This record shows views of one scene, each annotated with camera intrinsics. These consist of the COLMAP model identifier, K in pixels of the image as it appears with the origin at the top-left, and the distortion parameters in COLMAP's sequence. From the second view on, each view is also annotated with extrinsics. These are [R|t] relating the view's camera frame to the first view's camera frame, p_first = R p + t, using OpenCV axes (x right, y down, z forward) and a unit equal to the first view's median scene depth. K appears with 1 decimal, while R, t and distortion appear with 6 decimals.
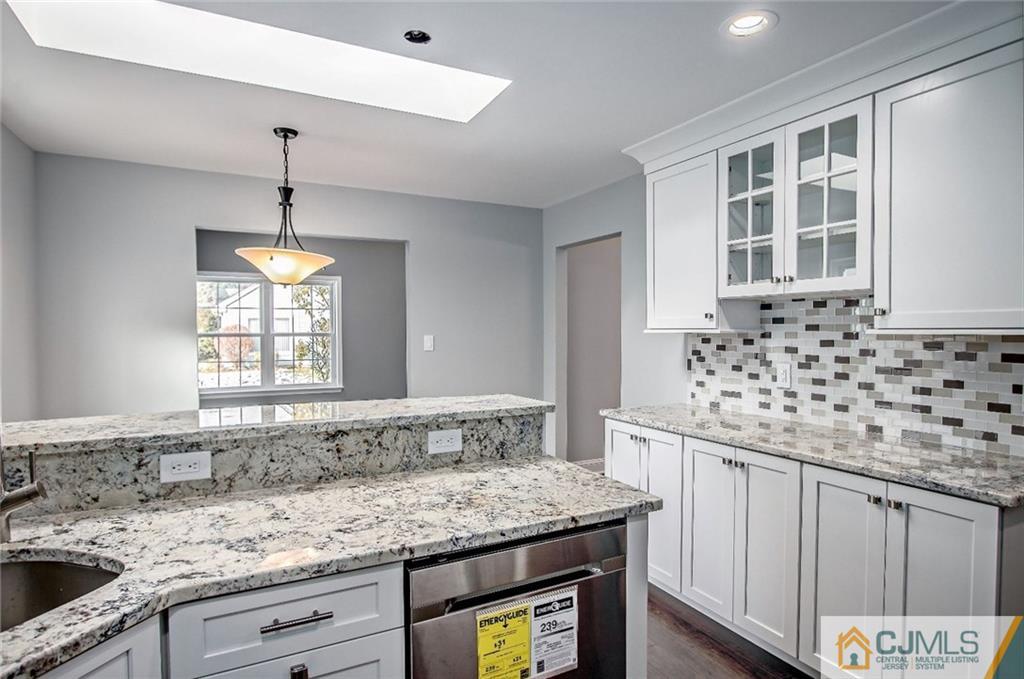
lens RADIAL K [[564.0, 0, 512.0], [0, 564.0, 339.5], [0, 0, 1]] dist [-0.003229, -0.000345]
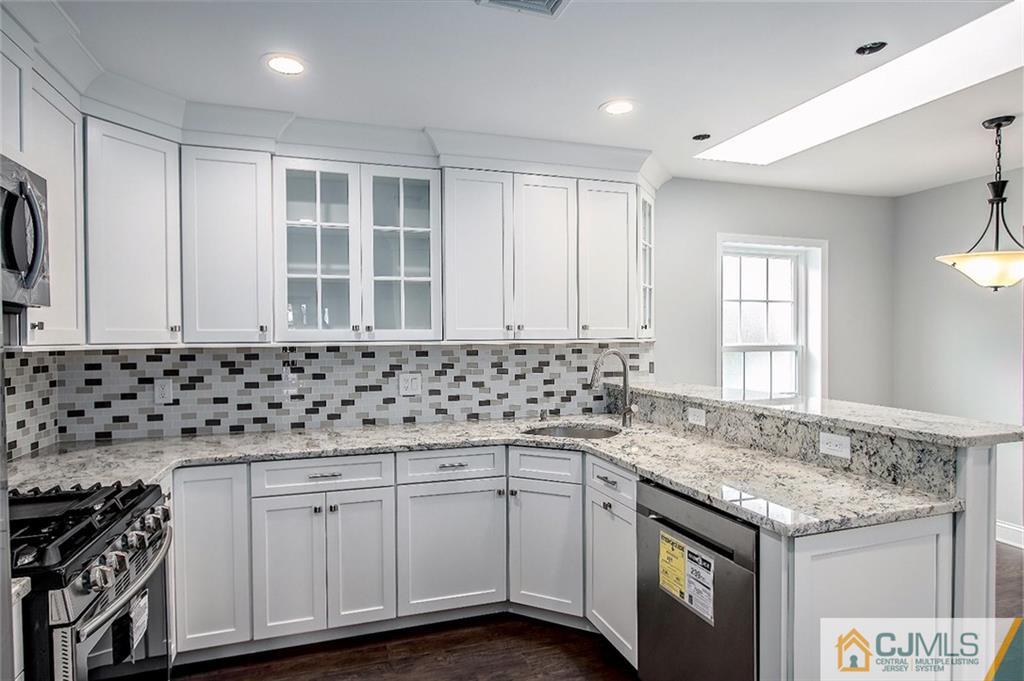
lens RADIAL K [[569.5, 0, 512.0], [0, 569.5, 340.5], [0, 0, 1]] dist [0.002813, 0.000429]
pose [[-0.155876, 0.007356, -0.987749, 1.114367], [-0.012099, 0.999883, 0.009356, -0.017334], [0.987702, 0.013409, -0.155769, 0.627089]]
